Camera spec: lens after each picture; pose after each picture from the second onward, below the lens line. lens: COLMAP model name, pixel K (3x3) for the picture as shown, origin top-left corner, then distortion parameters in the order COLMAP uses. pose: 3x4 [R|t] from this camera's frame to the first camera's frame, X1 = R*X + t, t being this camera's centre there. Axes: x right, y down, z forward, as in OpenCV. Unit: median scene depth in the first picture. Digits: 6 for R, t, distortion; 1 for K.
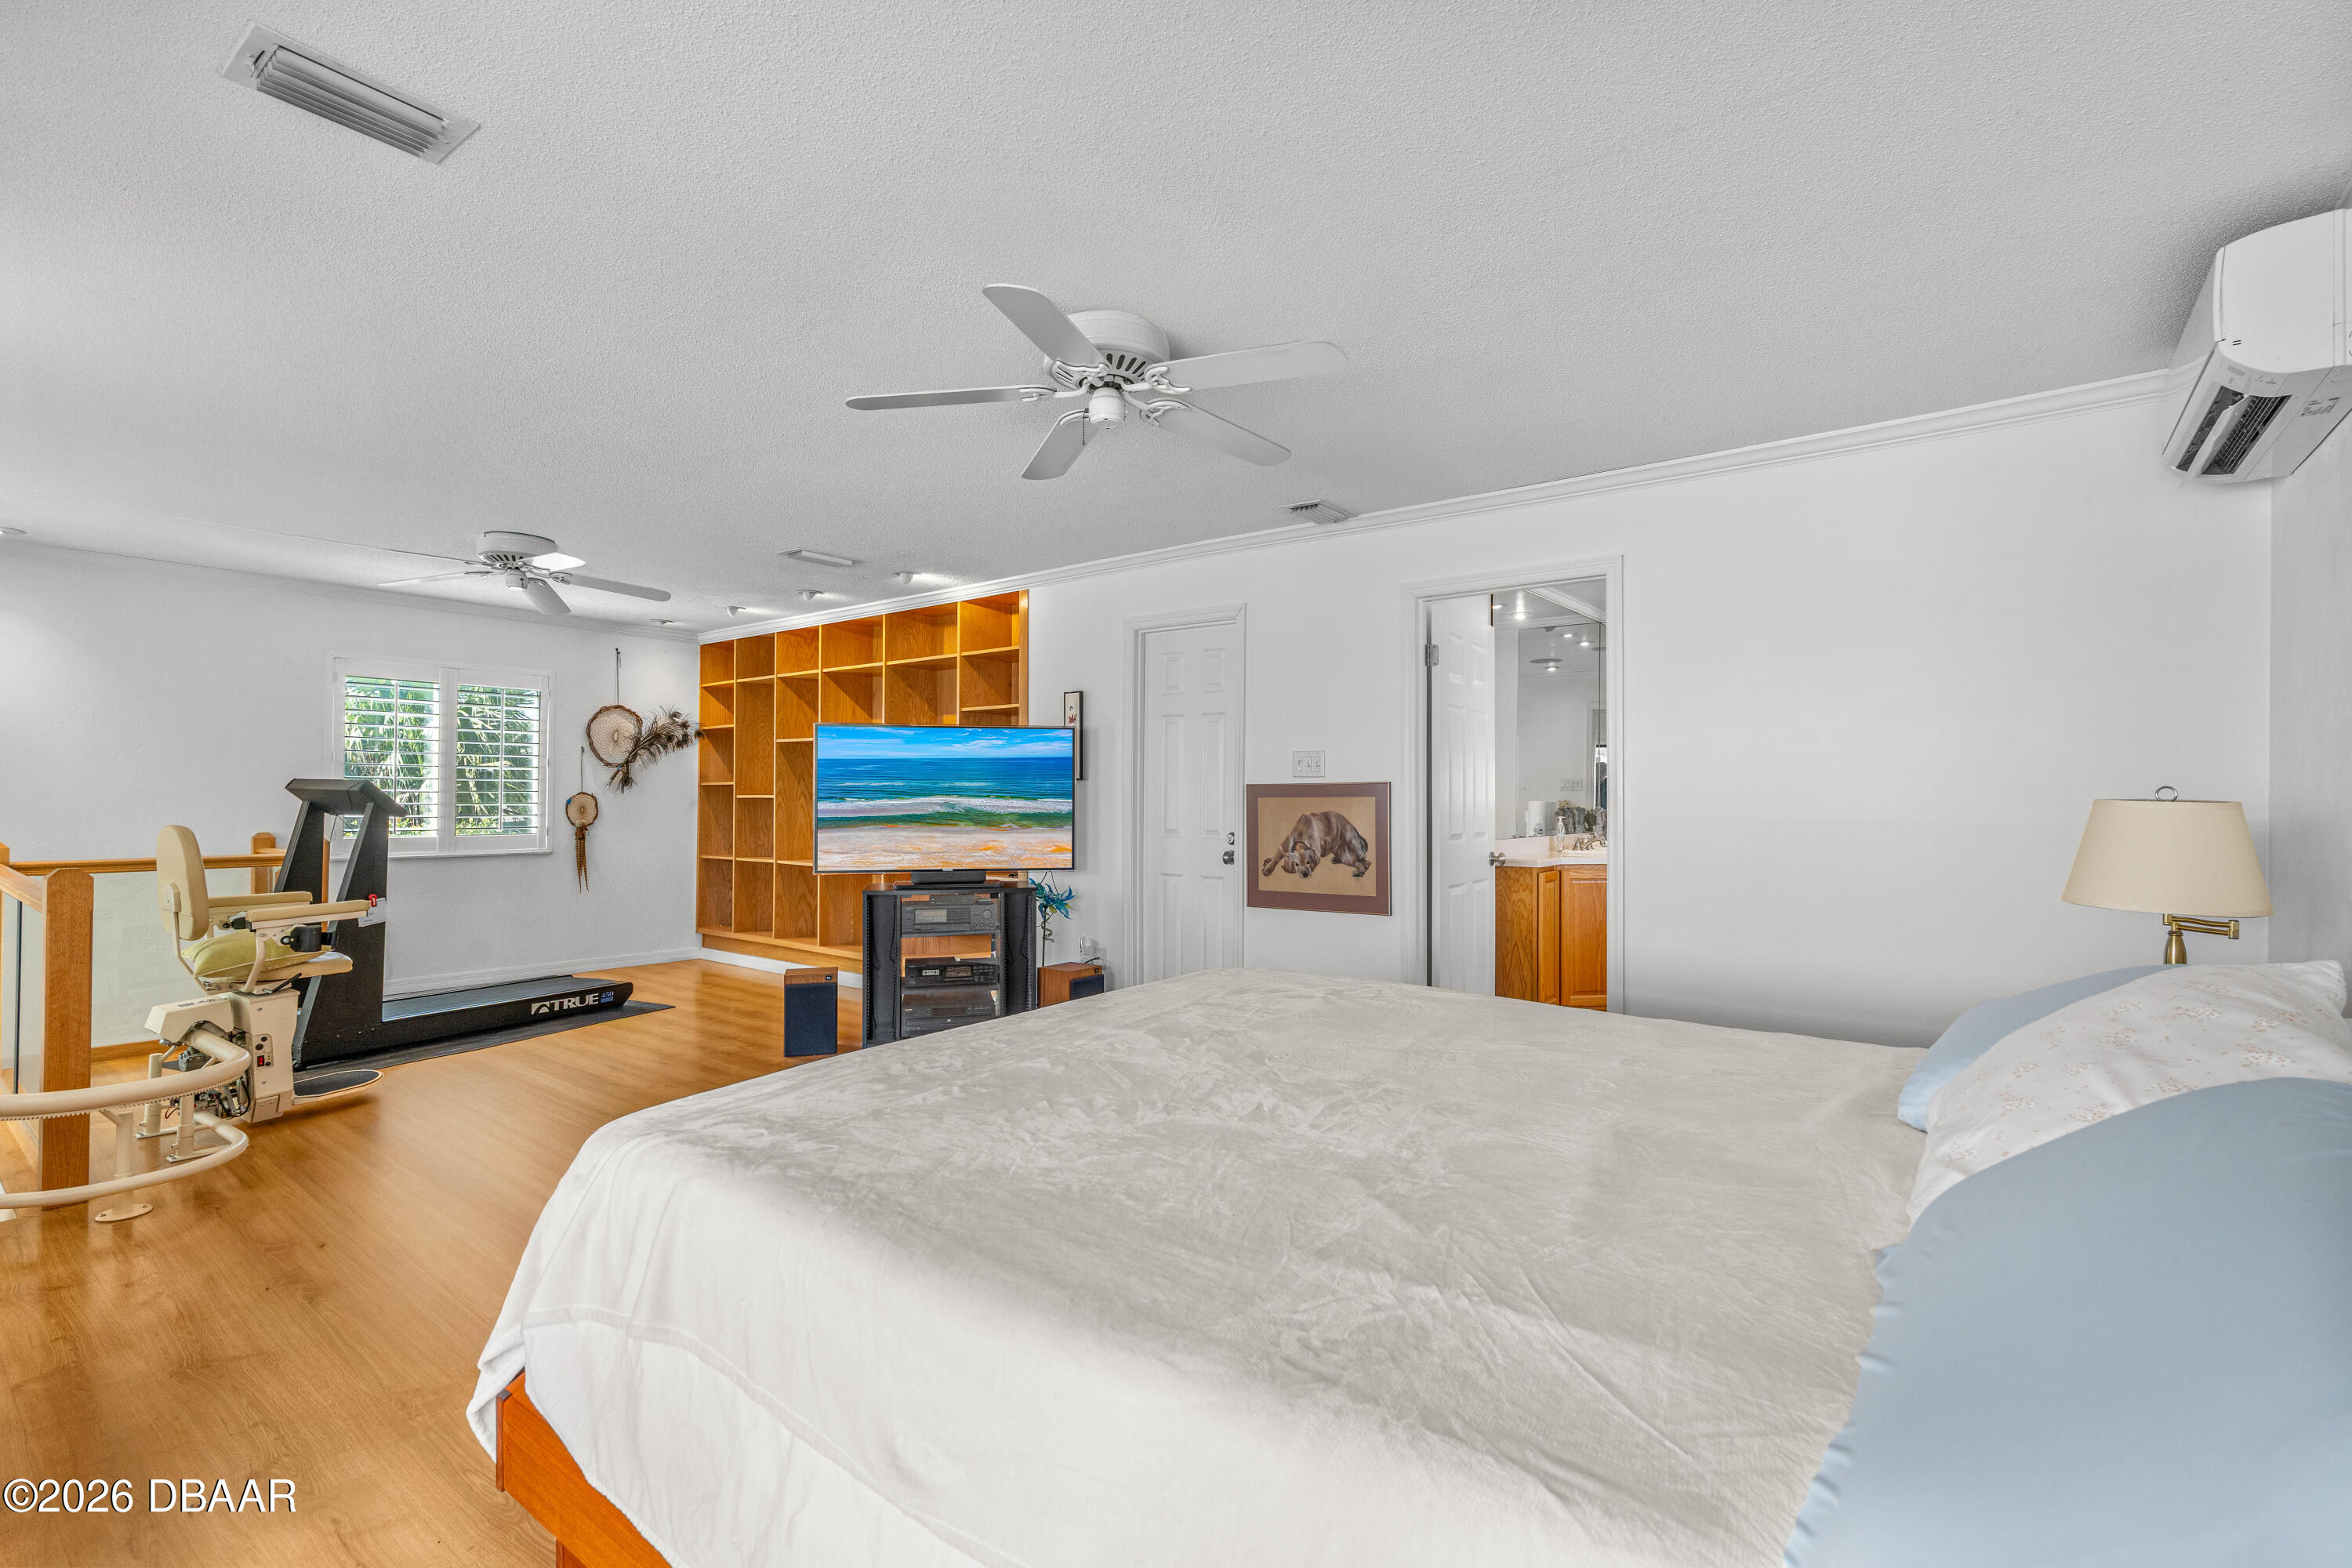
lens RADIAL K [[1039.4, 0, 1176.0], [0, 1039.4, 784.0], [0, 0, 1]] dist [0.000092, 0.000006]
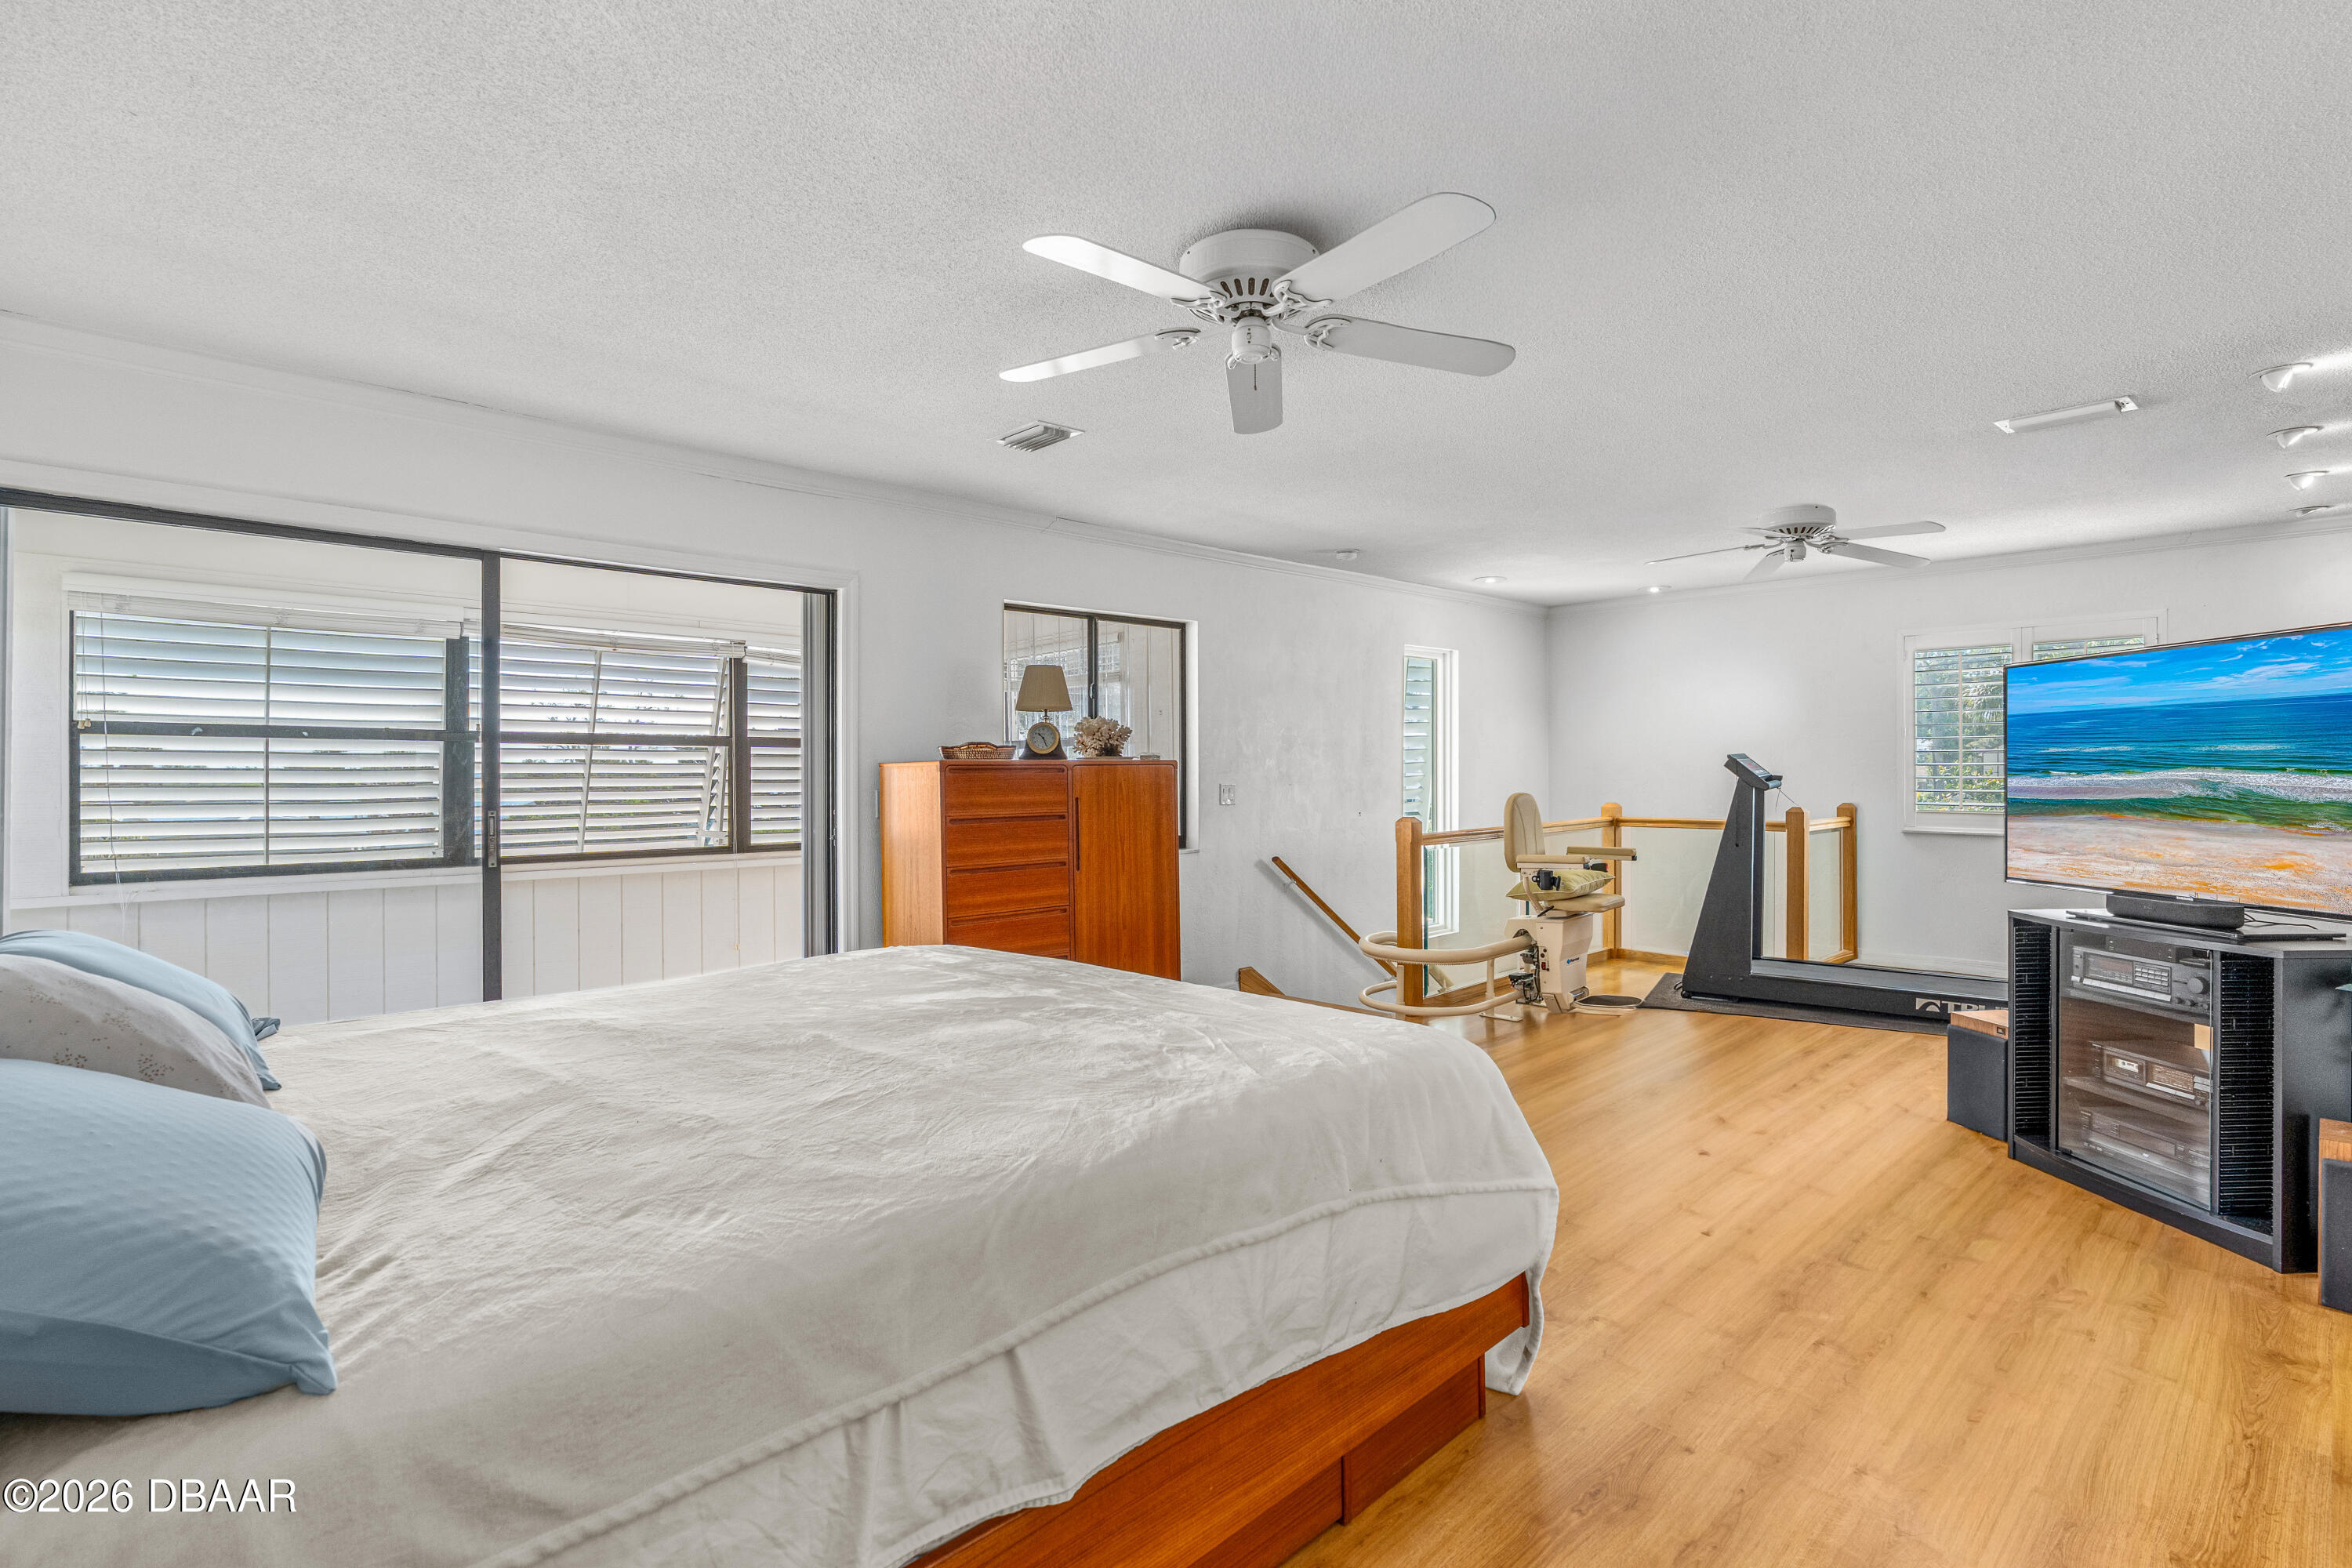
lens RADIAL K [[1124.6, 0, 1176.0], [0, 1124.6, 784.0], [0, 0, 1]] dist [0.000283, -0.000042]
pose [[-0.125122, 0.014112, -0.992041, 0.469531], [0.010196, 0.999864, 0.012938, 0.006446], [0.992089, -0.008496, -0.125249, 0.522833]]
